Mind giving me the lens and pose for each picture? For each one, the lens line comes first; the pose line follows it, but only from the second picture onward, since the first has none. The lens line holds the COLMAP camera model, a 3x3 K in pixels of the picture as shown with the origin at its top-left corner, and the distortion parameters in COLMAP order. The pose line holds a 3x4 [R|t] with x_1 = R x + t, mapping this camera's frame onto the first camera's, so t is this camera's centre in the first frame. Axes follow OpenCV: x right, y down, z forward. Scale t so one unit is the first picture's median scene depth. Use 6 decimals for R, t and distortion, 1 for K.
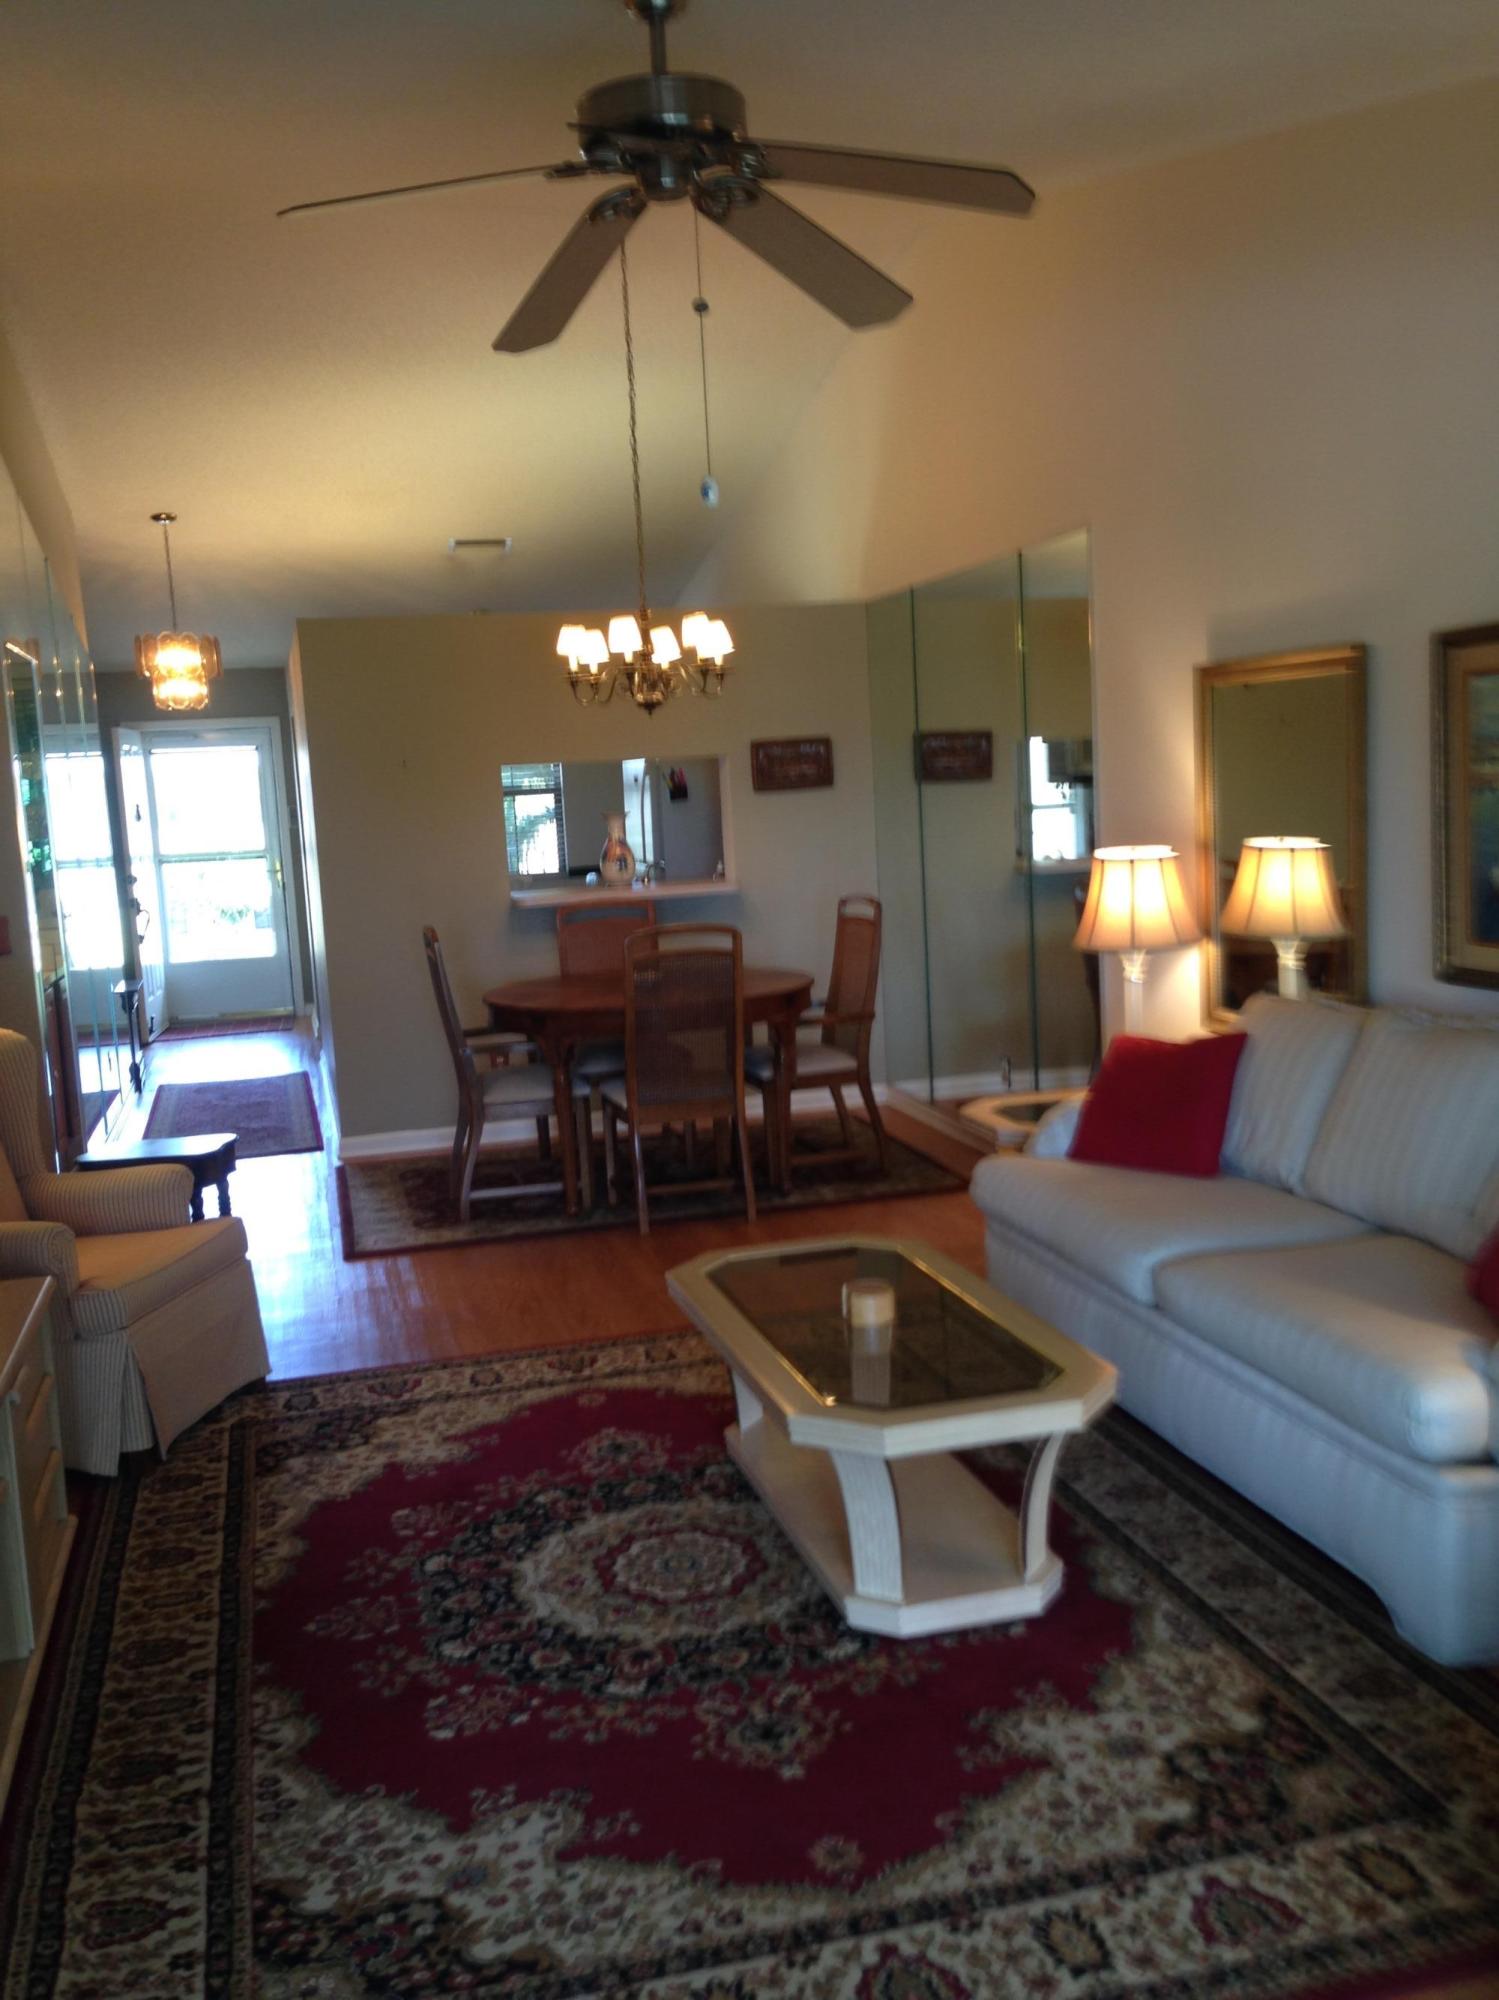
lens RADIAL K [[1894.0, 0, 749.5], [0, 1894.0, 1000.0], [0, 0, 1]] dist [-0.043220, -0.003712]
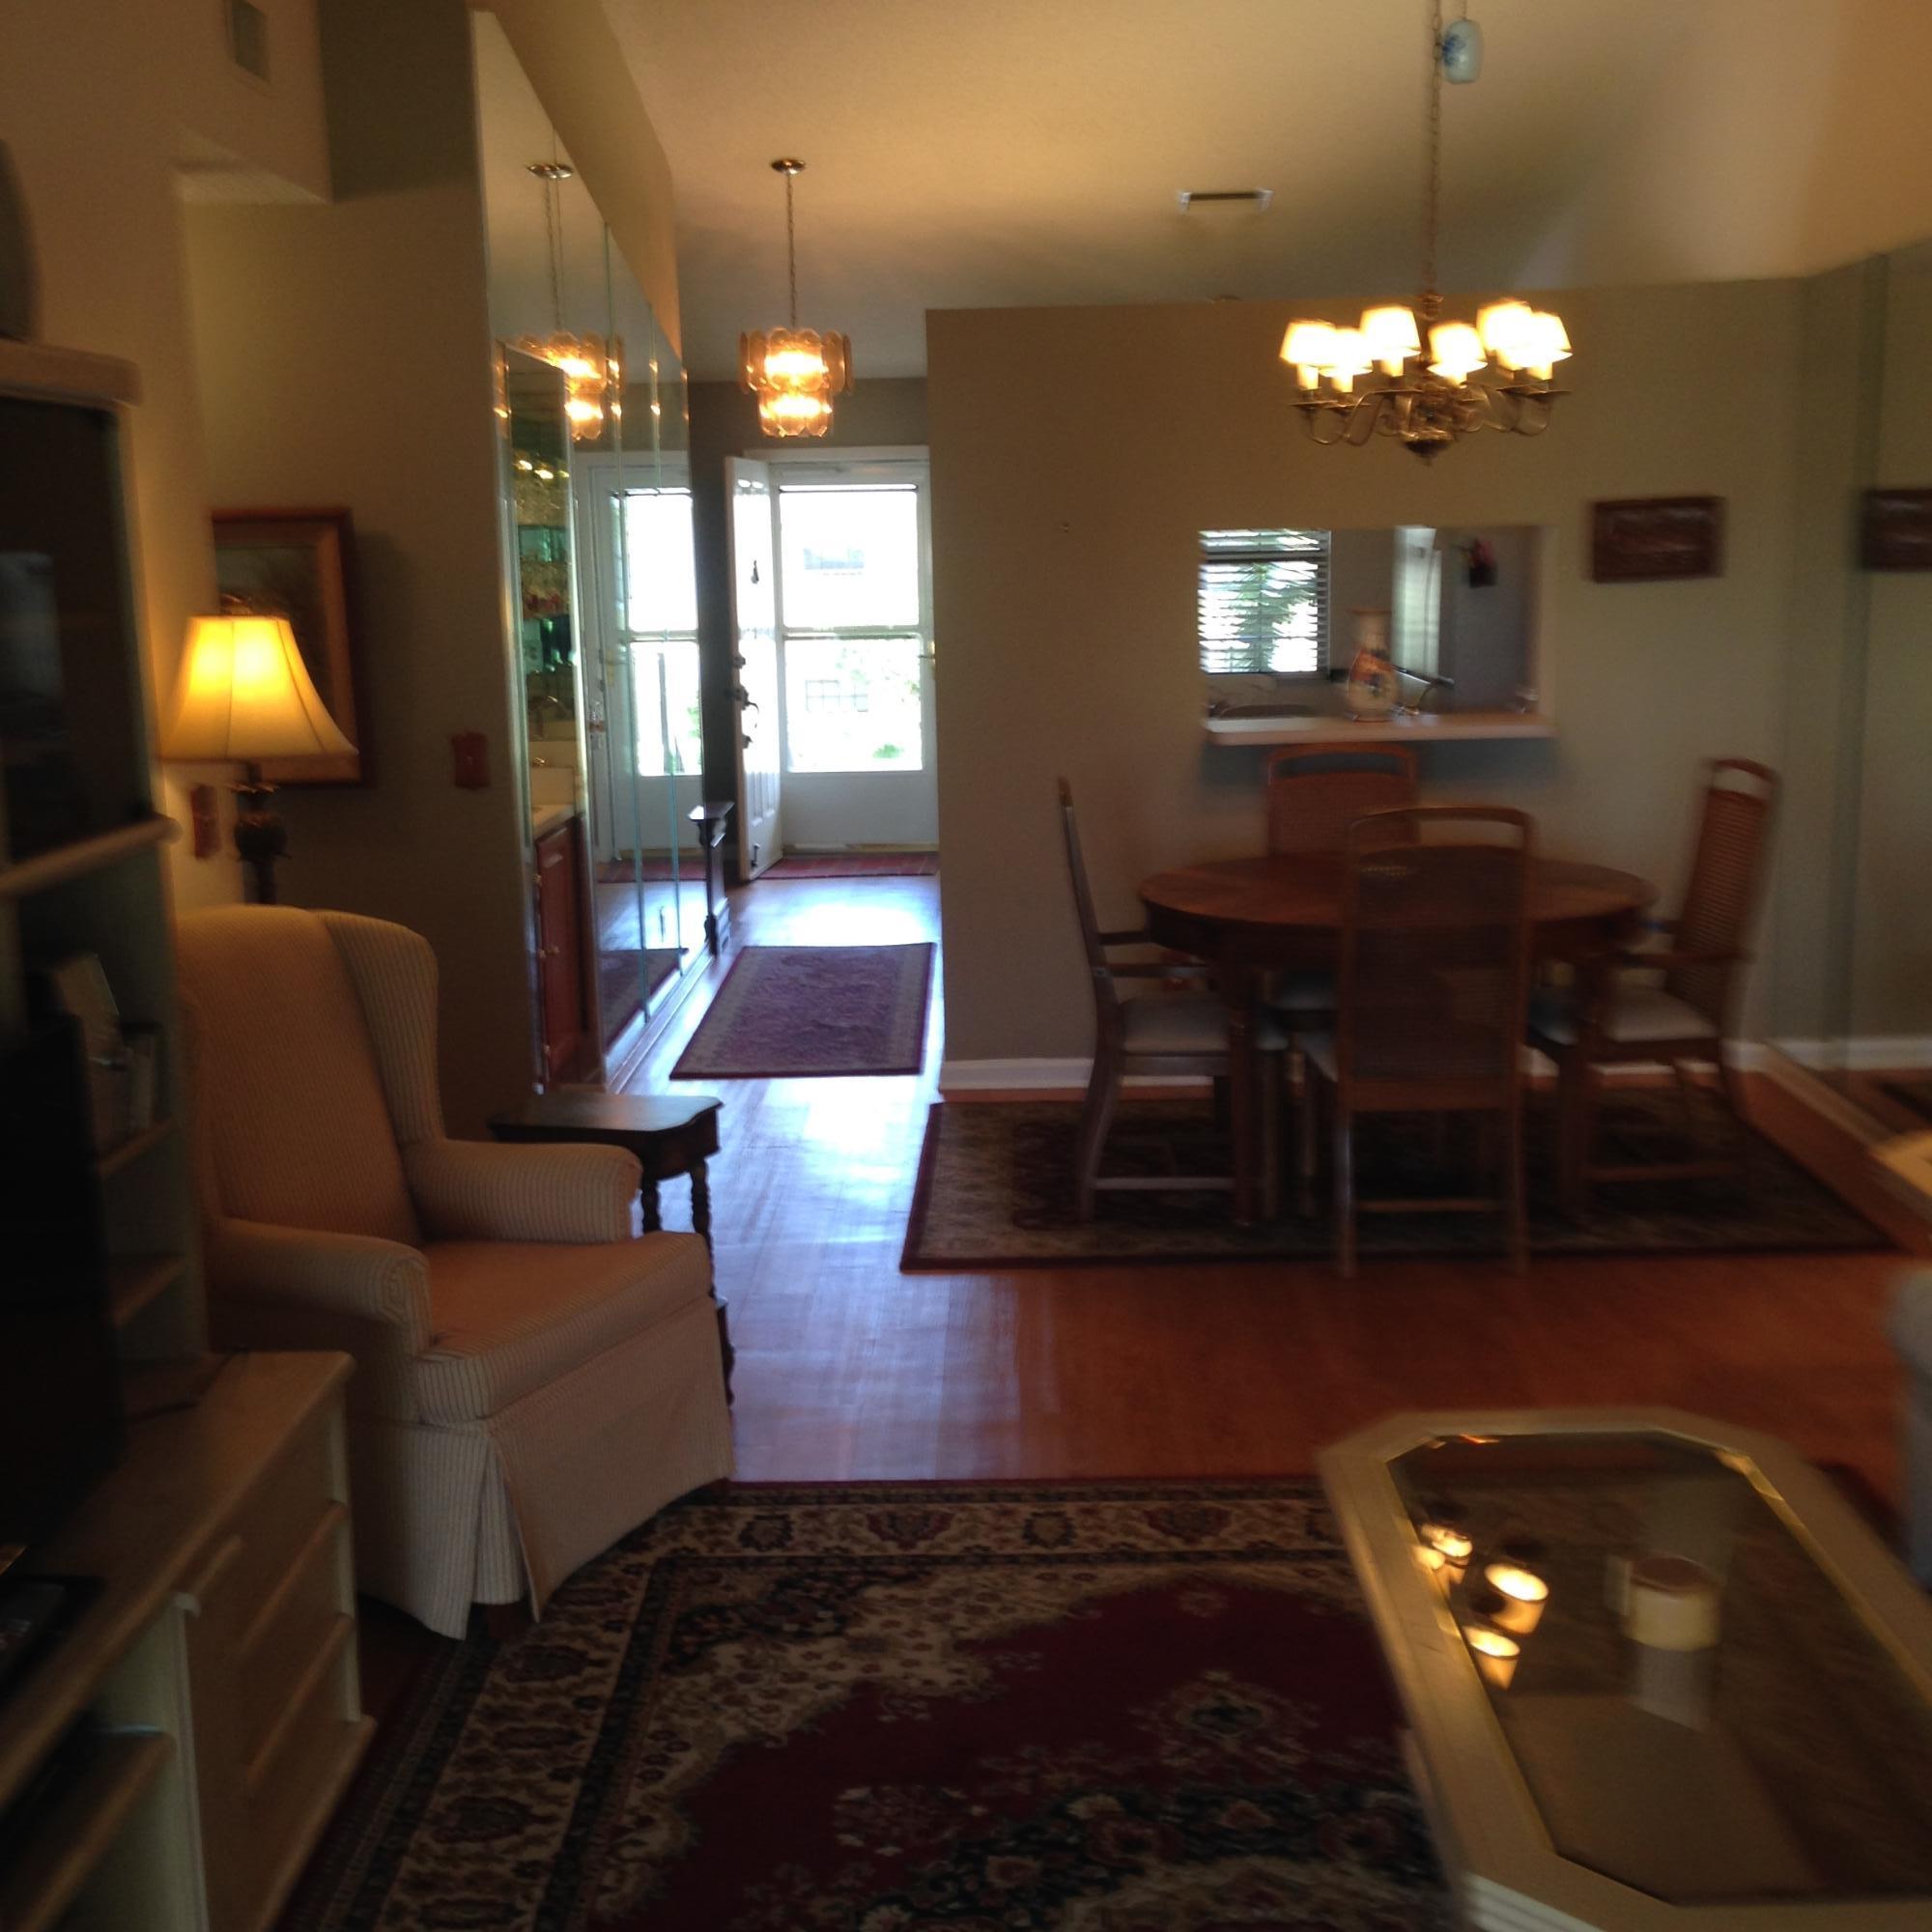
lens RADIAL K [[2380.9, 0, 966.0], [0, 2380.9, 966.0], [0, 0, 1]] dist [-0.025401, 0.247782]
pose [[0.964555, 0.072387, -0.253758, 0.022866], [-0.054845, 0.995633, 0.075542, -0.047196], [0.258118, -0.058947, 0.964313, 0.237995]]
